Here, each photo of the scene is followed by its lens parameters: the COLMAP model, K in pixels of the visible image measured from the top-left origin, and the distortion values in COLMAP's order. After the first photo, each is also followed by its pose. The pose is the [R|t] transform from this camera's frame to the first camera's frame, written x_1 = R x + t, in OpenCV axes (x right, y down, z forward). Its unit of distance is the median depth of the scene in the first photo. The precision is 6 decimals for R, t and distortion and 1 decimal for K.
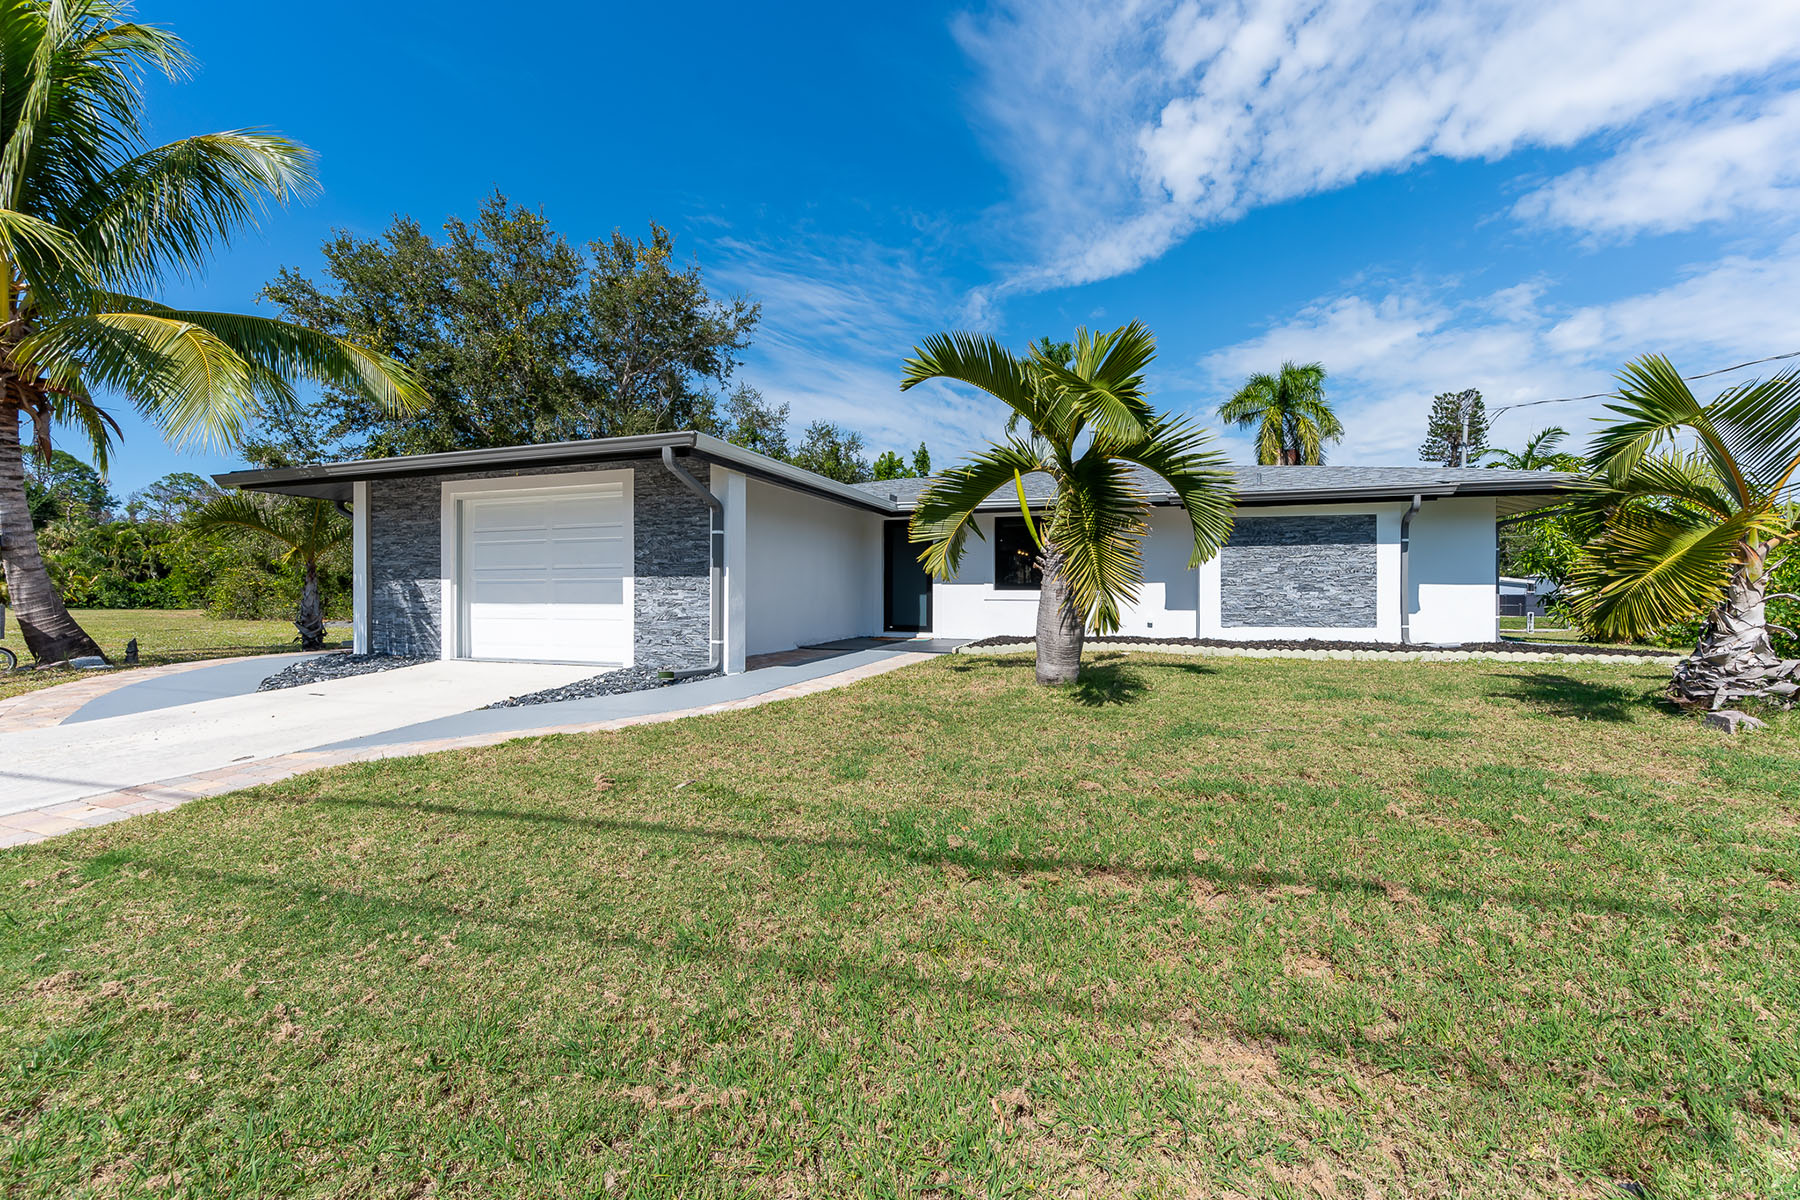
lens RADIAL K [[712.0, 0, 918.1], [0, 712.0, 594.3], [0, 0, 1]] dist [-0.010396, 0.000066]
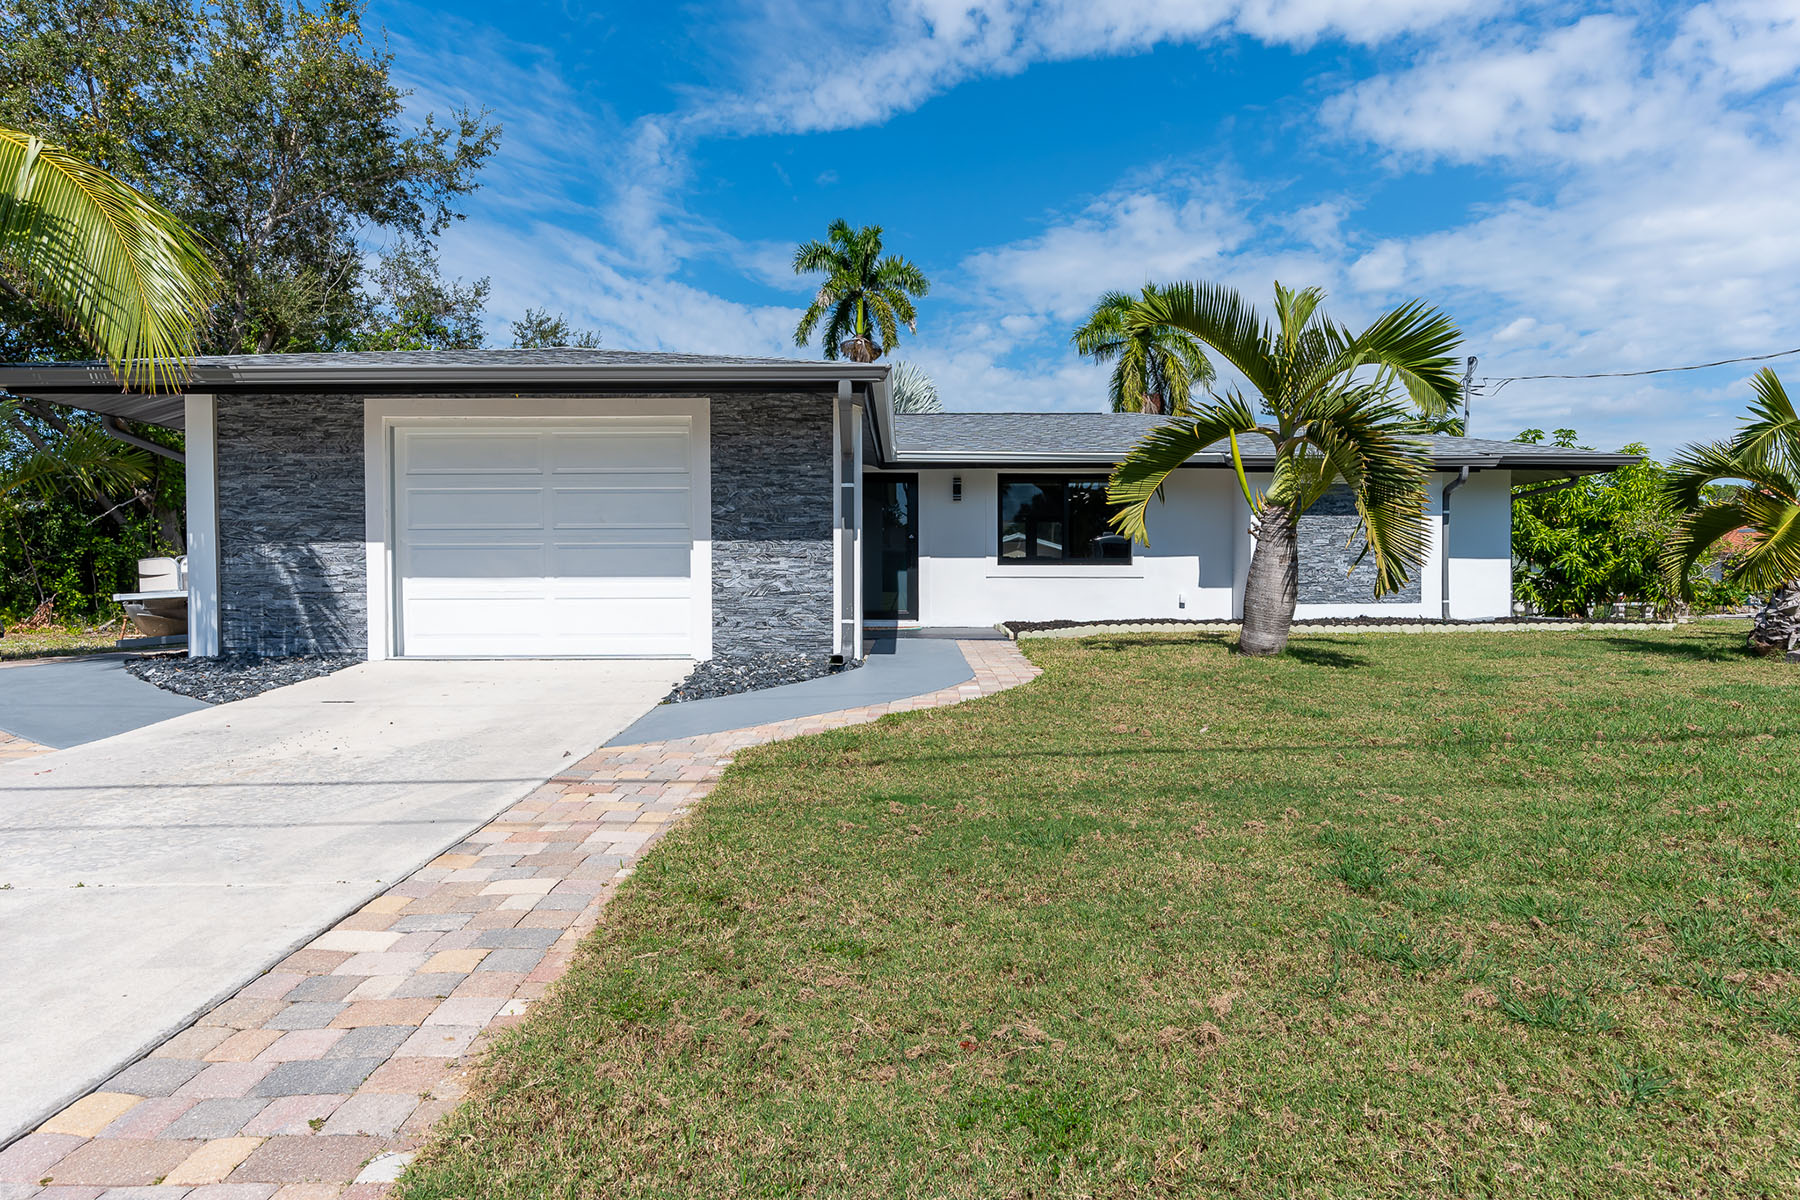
lens RADIAL K [[1050.9, 0, 928.3], [0, 1050.9, 582.4], [0, 0, 1]] dist [-0.014354, -0.002112]
pose [[0.941915, -0.003484, 0.335833, -0.494837], [0.003453, 0.999994, 0.000690, 0.018455], [-0.335833, 0.000509, 0.941921, -0.125743]]
